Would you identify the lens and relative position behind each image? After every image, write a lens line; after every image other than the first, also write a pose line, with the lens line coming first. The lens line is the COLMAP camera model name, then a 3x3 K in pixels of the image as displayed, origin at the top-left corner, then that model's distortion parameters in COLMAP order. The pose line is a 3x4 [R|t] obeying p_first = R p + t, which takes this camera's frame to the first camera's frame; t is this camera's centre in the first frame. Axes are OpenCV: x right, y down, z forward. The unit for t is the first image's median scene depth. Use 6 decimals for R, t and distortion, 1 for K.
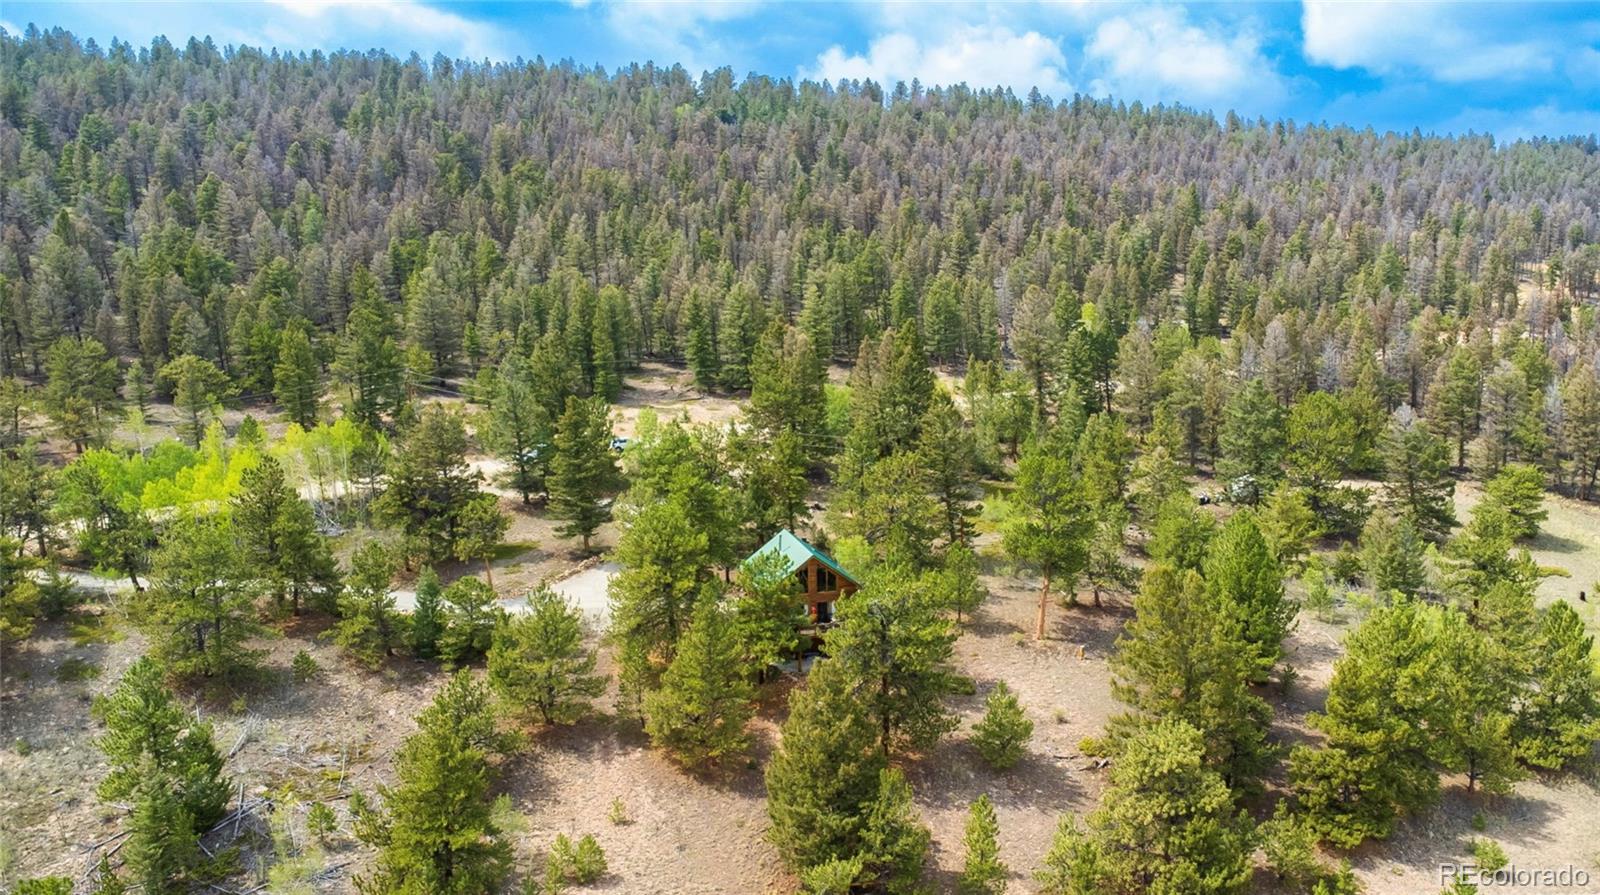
lens RADIAL K [[1173.4, 0, 800.0], [0, 1173.4, 447.5], [0, 0, 1]] dist [0.020258, -0.002149]
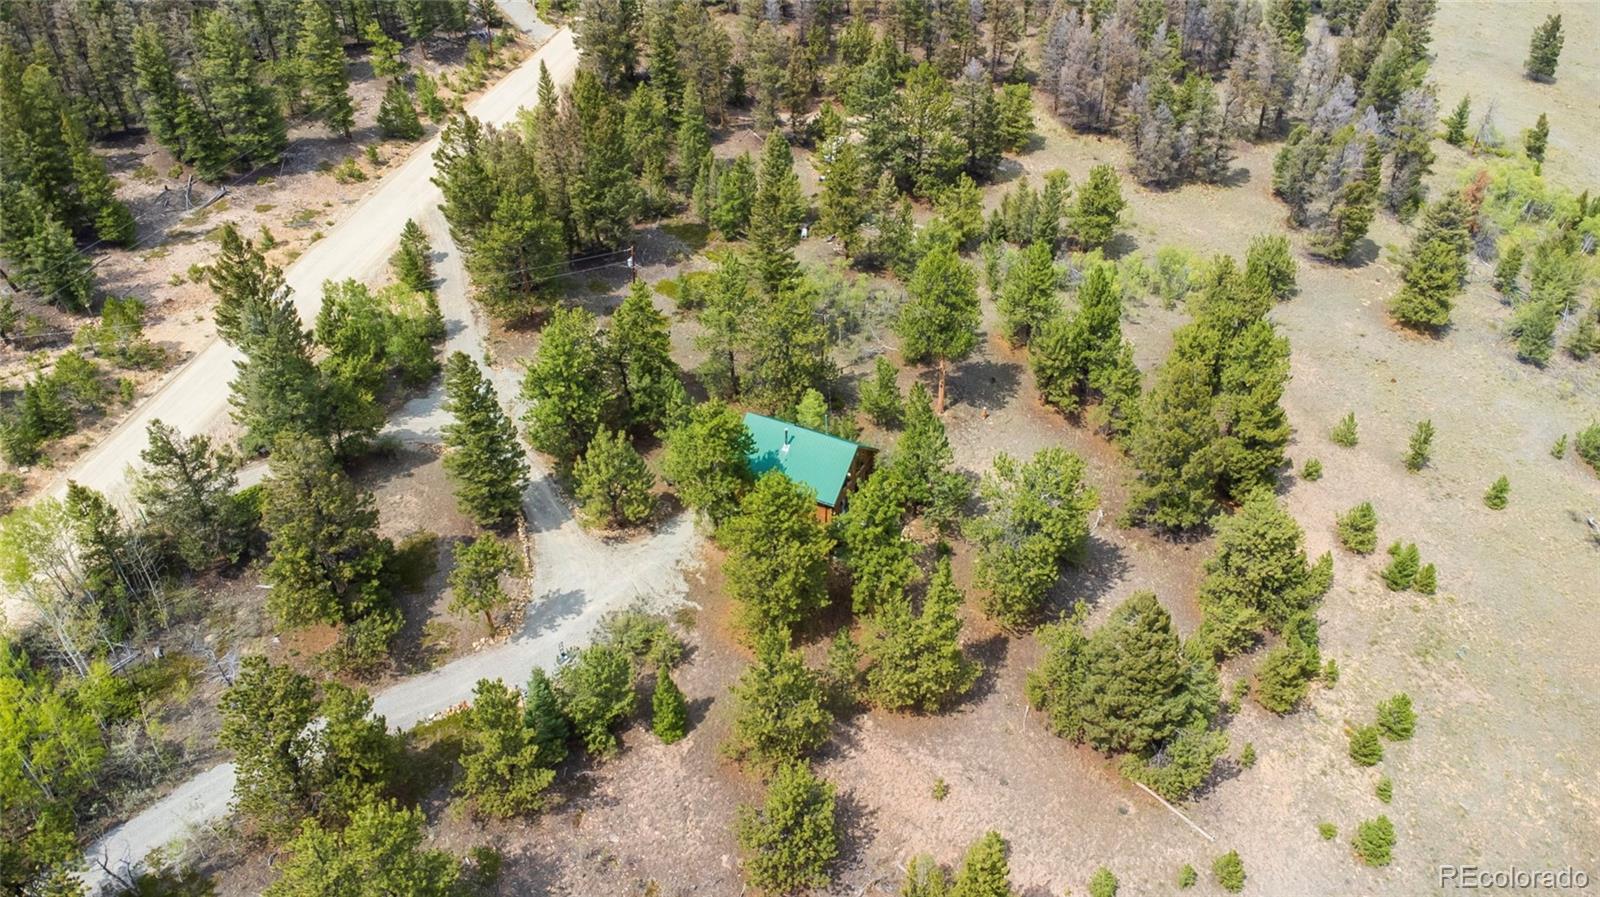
lens RADIAL K [[1157.4, 0, 769.9], [0, 1157.4, 450.9], [0, 0, 1]] dist [0.008741, -0.001385]
pose [[0.687843, -0.422673, 0.590101, -0.671781], [0.115320, 0.866278, 0.486069, -0.419001], [-0.716640, -0.266289, 0.644606, 0.489392]]
